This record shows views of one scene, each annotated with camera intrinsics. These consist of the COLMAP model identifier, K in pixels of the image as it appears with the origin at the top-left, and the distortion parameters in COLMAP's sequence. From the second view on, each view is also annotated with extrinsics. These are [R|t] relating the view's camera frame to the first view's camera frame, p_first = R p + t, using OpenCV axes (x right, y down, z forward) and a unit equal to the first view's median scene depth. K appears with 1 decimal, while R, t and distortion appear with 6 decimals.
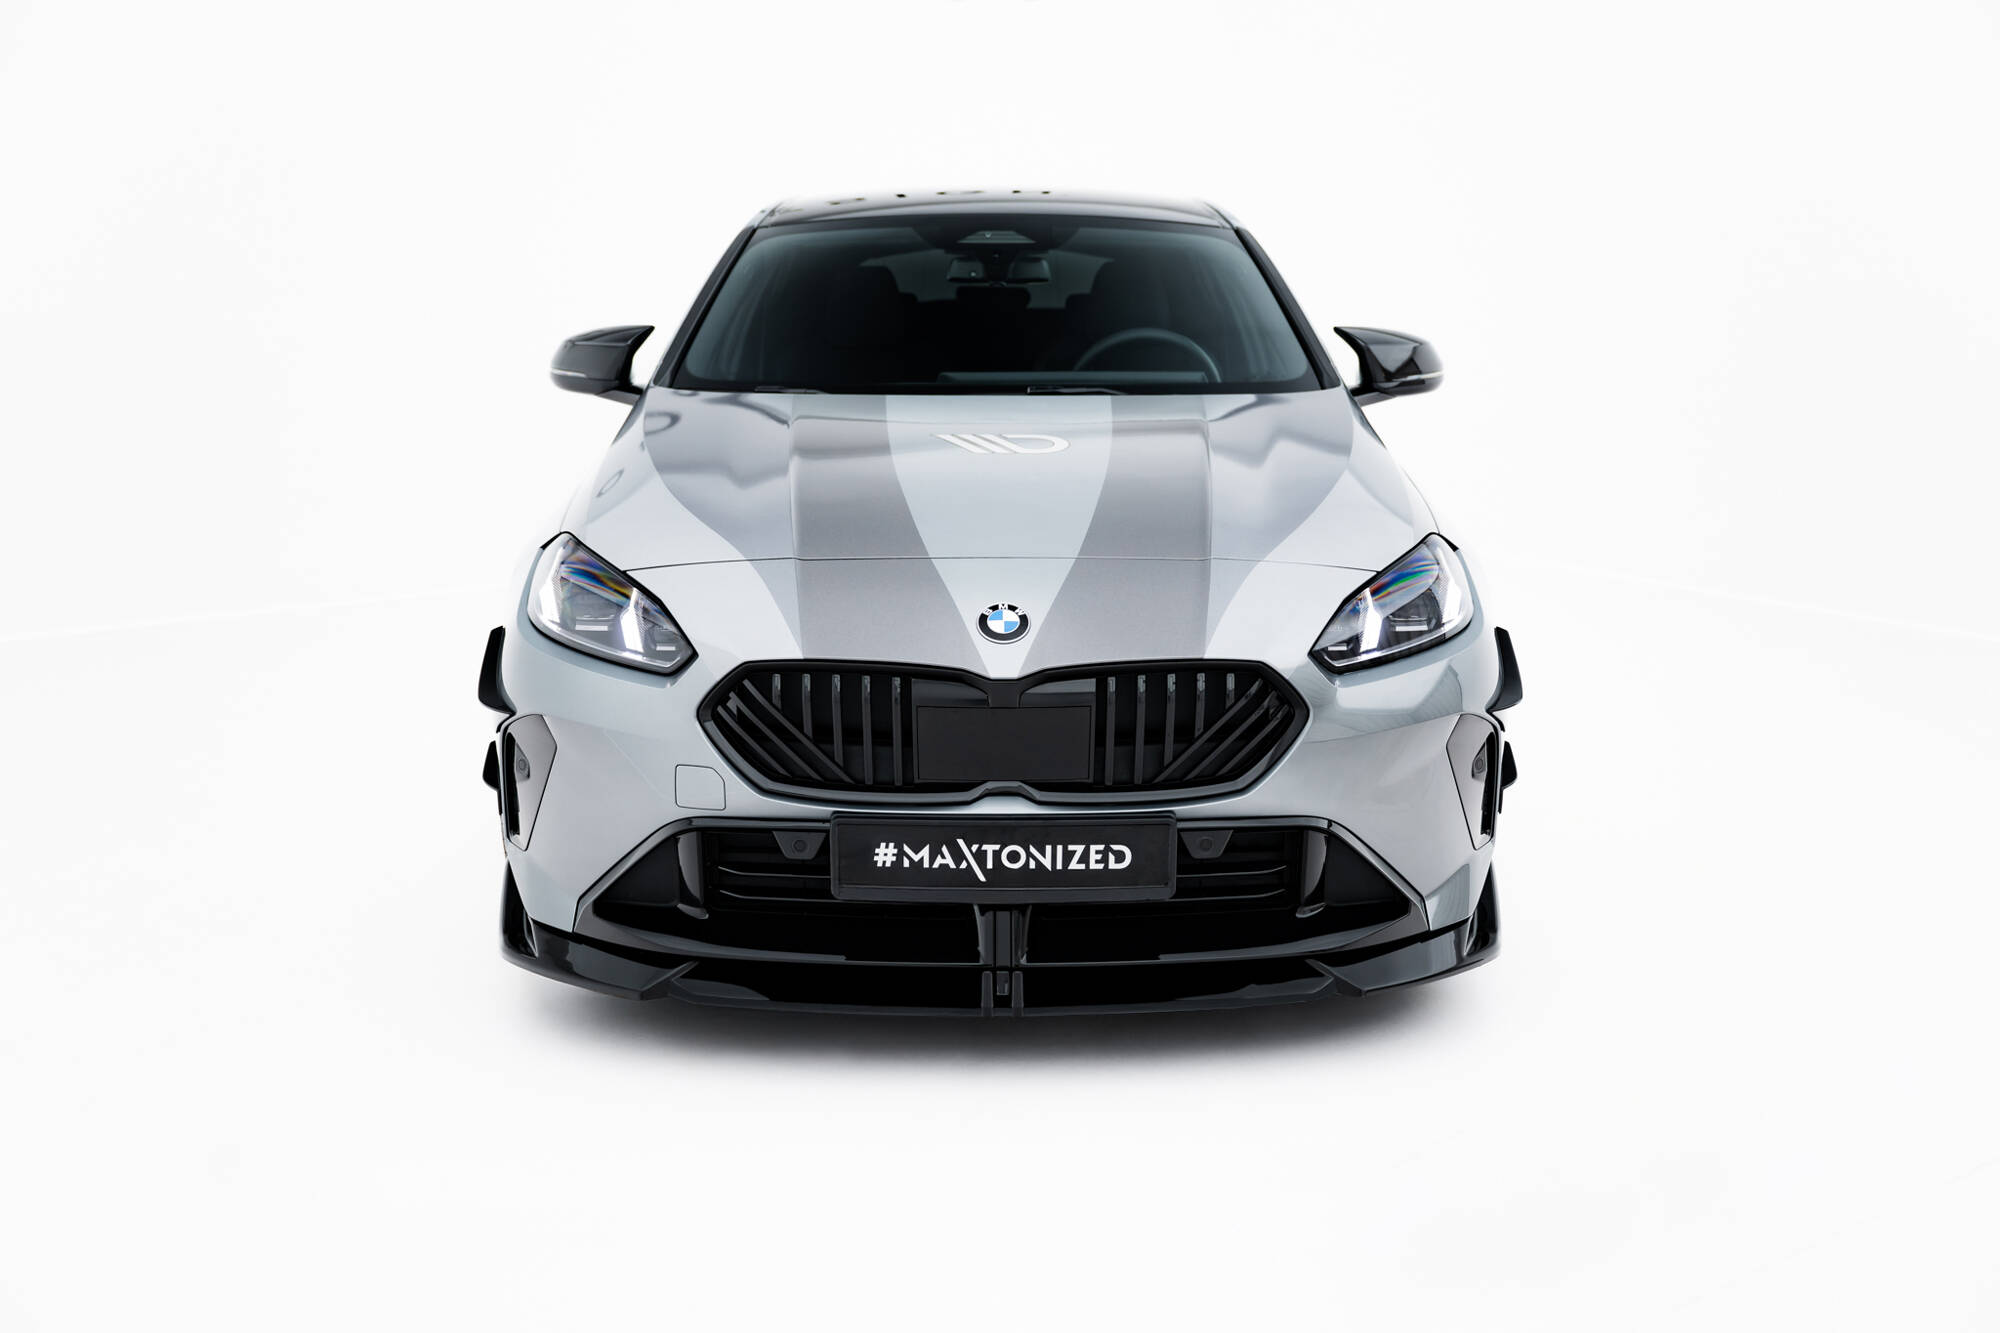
lens RADIAL K [[2014.6, 0, 999.5], [0, 2014.6, 666.7], [0, 0, 1]] dist [0.002298, 0.000000]
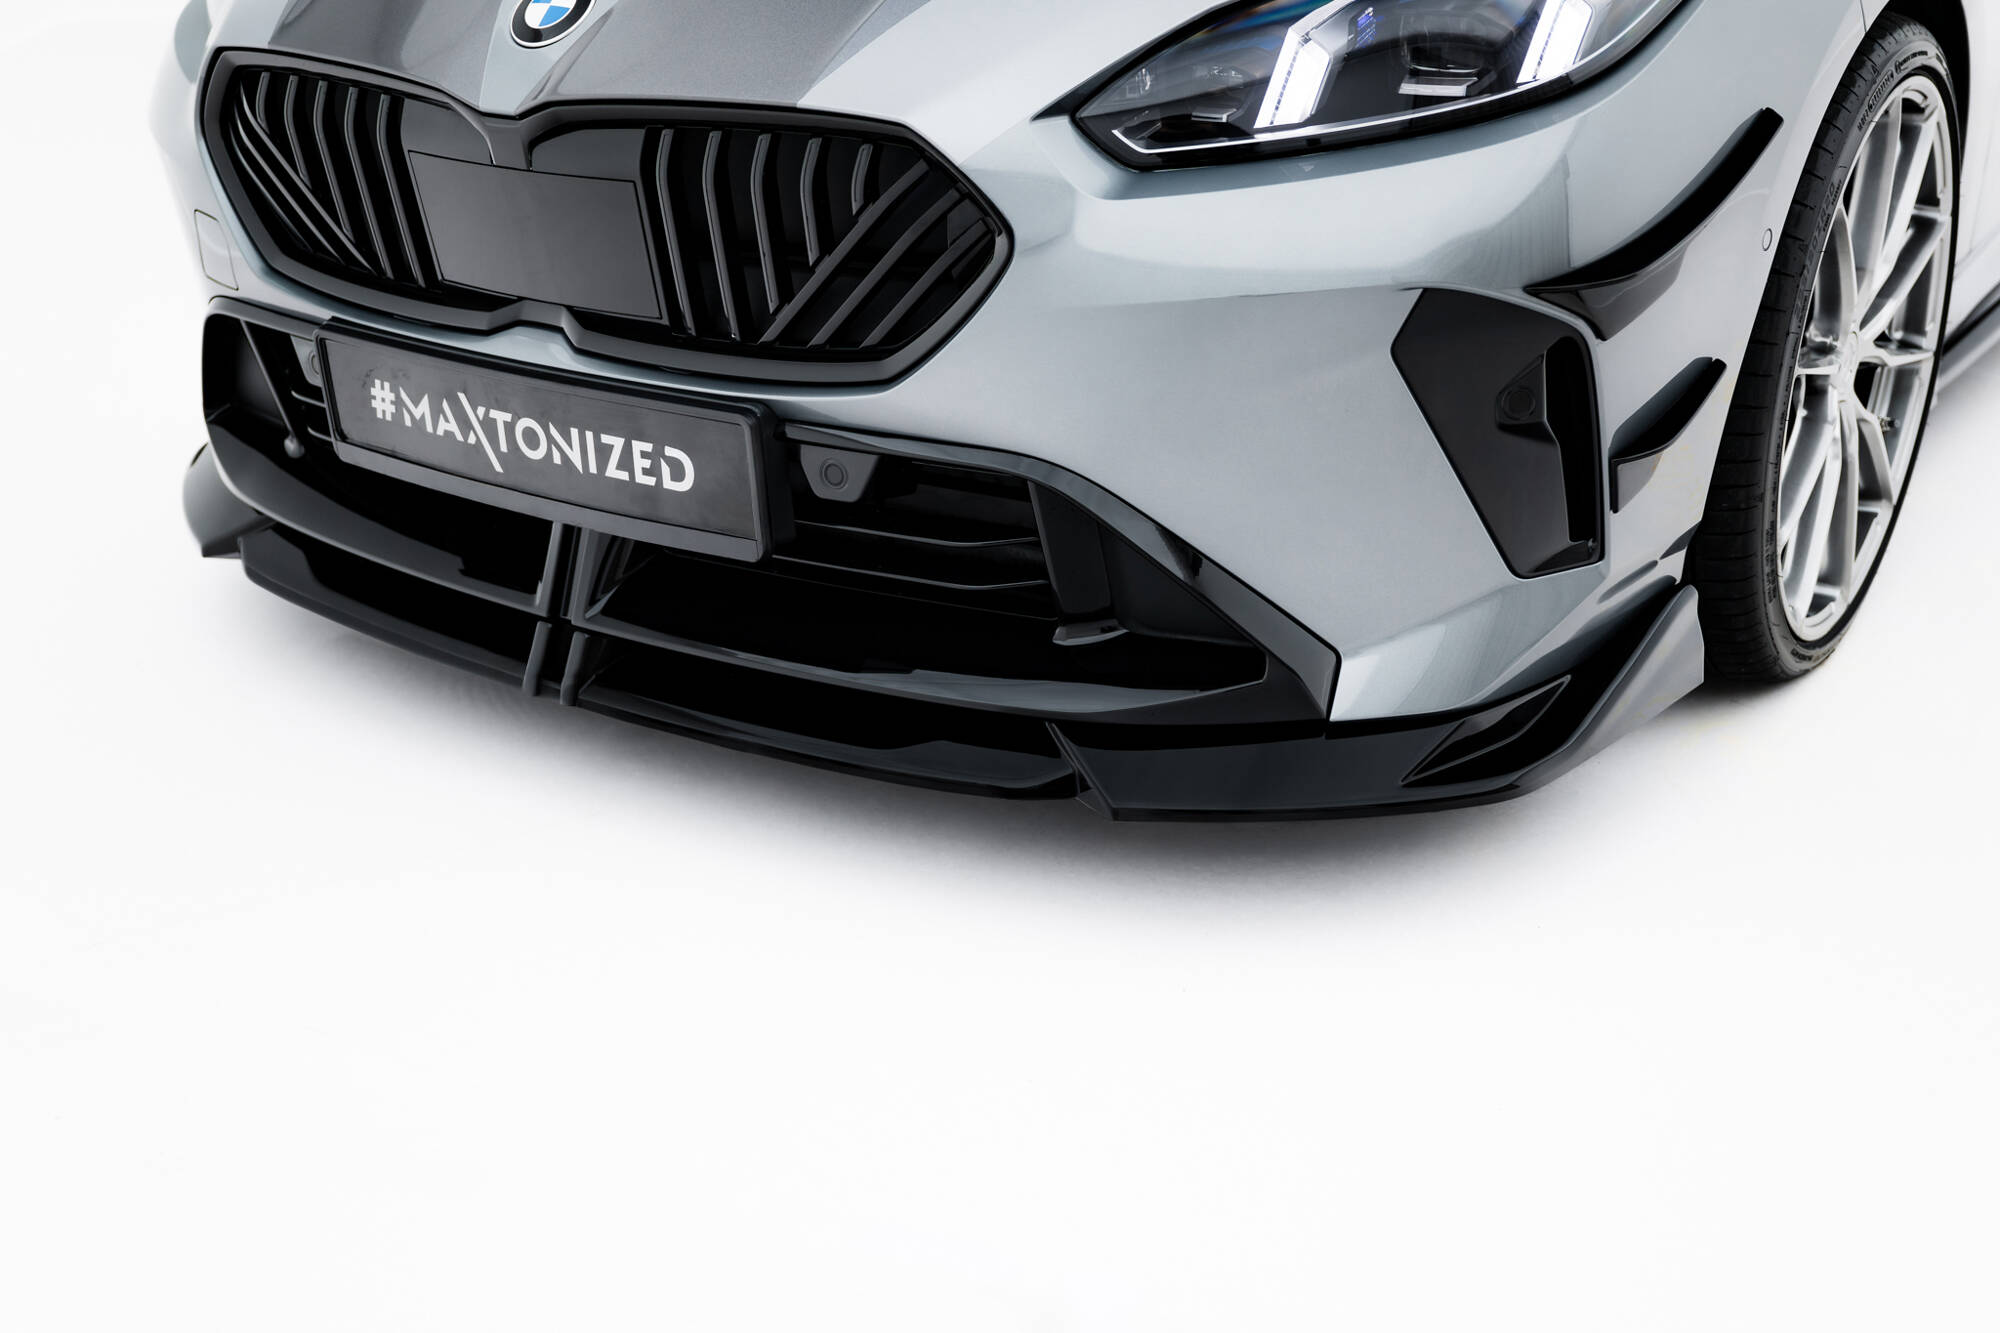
lens RADIAL K [[2143.3, 0, 1001.4], [0, 2143.3, 667.1], [0, 0, 1]] dist [-0.023721, 0.000000]
pose [[0.805538, 0.224136, -0.548517, 0.462040], [-0.065318, 0.953646, 0.293757, -0.031030], [0.588933, -0.200805, 0.782838, 0.588206]]
